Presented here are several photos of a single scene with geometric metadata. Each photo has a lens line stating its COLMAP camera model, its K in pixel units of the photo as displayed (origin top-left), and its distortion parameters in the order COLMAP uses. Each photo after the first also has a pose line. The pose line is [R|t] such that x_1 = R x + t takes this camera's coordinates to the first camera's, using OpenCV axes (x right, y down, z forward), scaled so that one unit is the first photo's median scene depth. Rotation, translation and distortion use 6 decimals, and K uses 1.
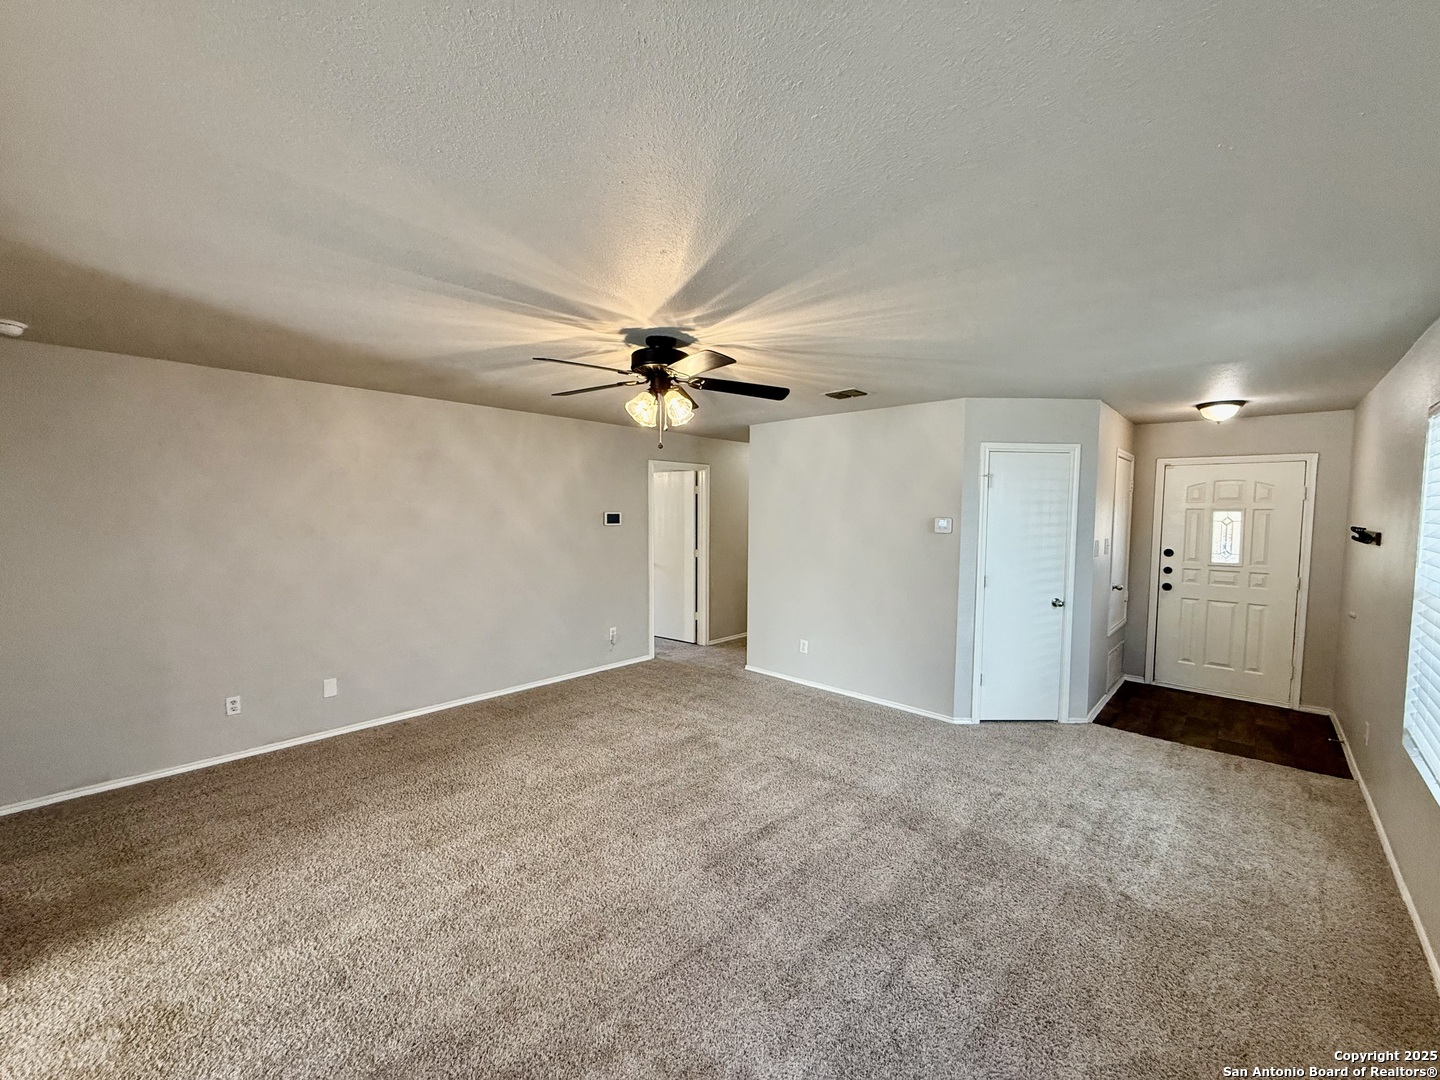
lens RADIAL K [[570.3, 0, 718.0], [0, 570.3, 542.1], [0, 0, 1]] dist [0.000169, 0.000092]
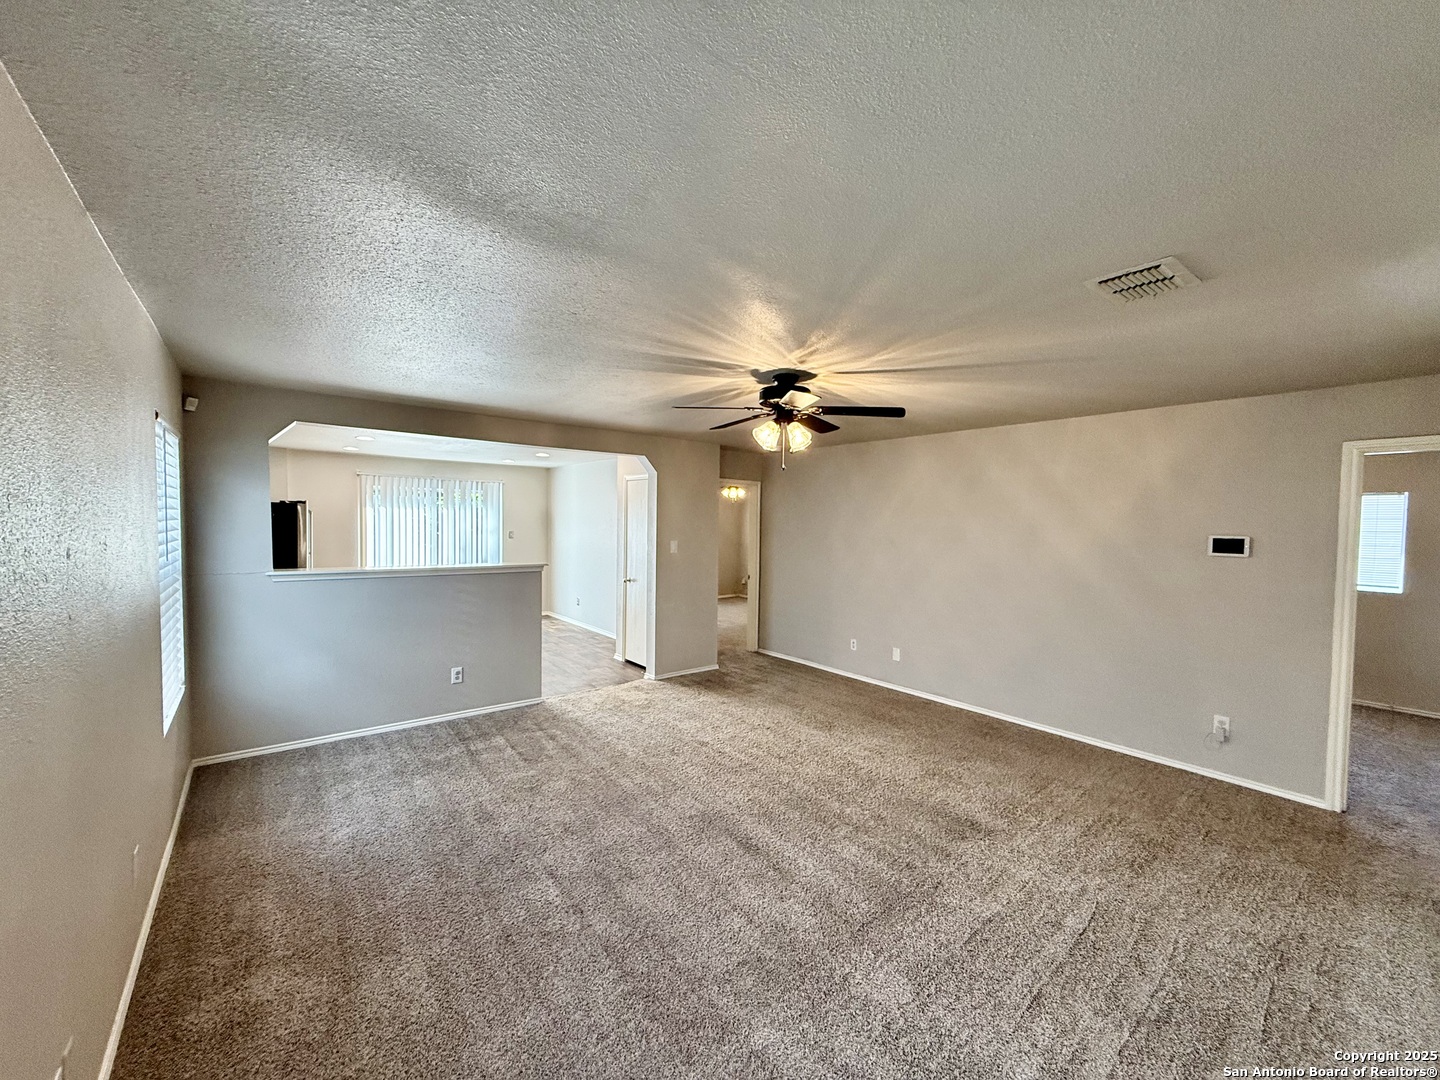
lens RADIAL K [[570.3, 0, 718.0], [0, 570.3, 542.1], [0, 0, 1]] dist [0.000169, 0.000092]
pose [[-0.149326, 0.023964, -0.988498, 0.828548], [-0.072589, 0.996743, 0.035129, -0.039984], [0.986120, 0.077000, -0.147100, 0.820512]]
